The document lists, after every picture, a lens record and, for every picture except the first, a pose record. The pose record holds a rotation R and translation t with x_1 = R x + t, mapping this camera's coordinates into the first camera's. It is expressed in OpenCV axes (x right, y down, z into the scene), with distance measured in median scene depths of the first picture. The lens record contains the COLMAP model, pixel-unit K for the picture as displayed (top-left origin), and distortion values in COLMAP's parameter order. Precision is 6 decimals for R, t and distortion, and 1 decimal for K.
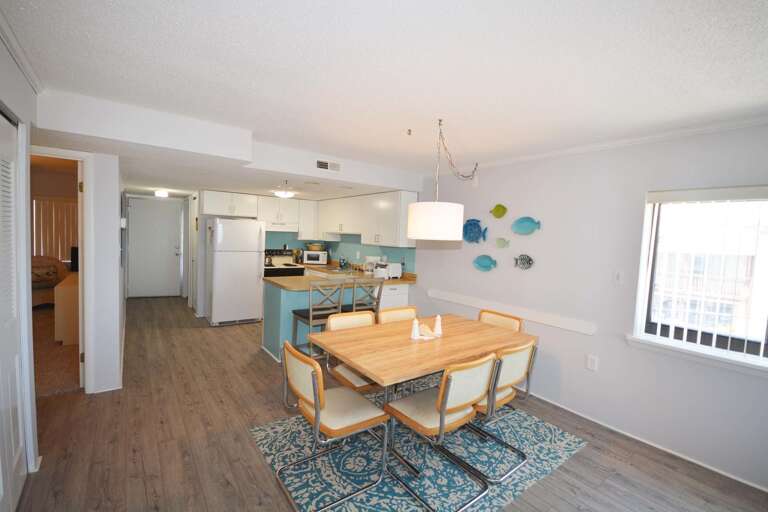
lens RADIAL K [[344.8, 0, 384.0], [0, 344.8, 256.0], [0, 0, 1]] dist [-0.000091, -0.000142]
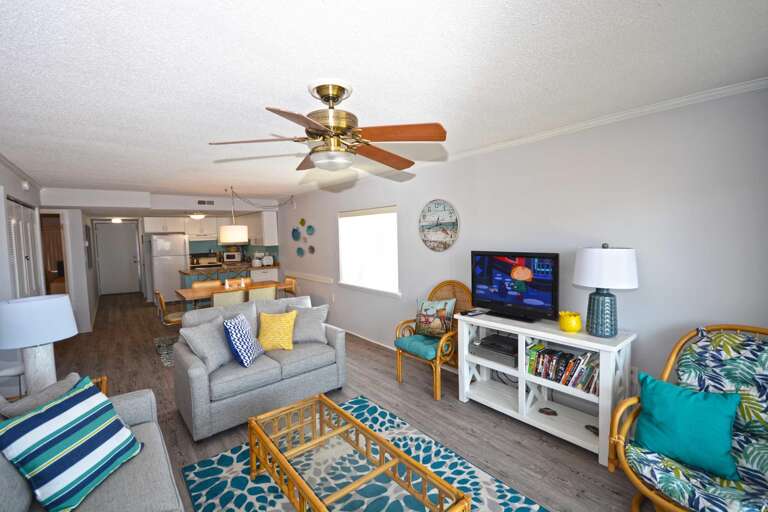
lens RADIAL K [[344.8, 0, 384.0], [0, 344.8, 256.0], [0, 0, 1]] dist [-0.000091, -0.000142]
pose [[0.997191, -0.068457, 0.030400, 0.472442], [0.068252, 0.997638, 0.007735, 0.039996], [-0.030858, -0.005638, 0.999508, -0.549056]]
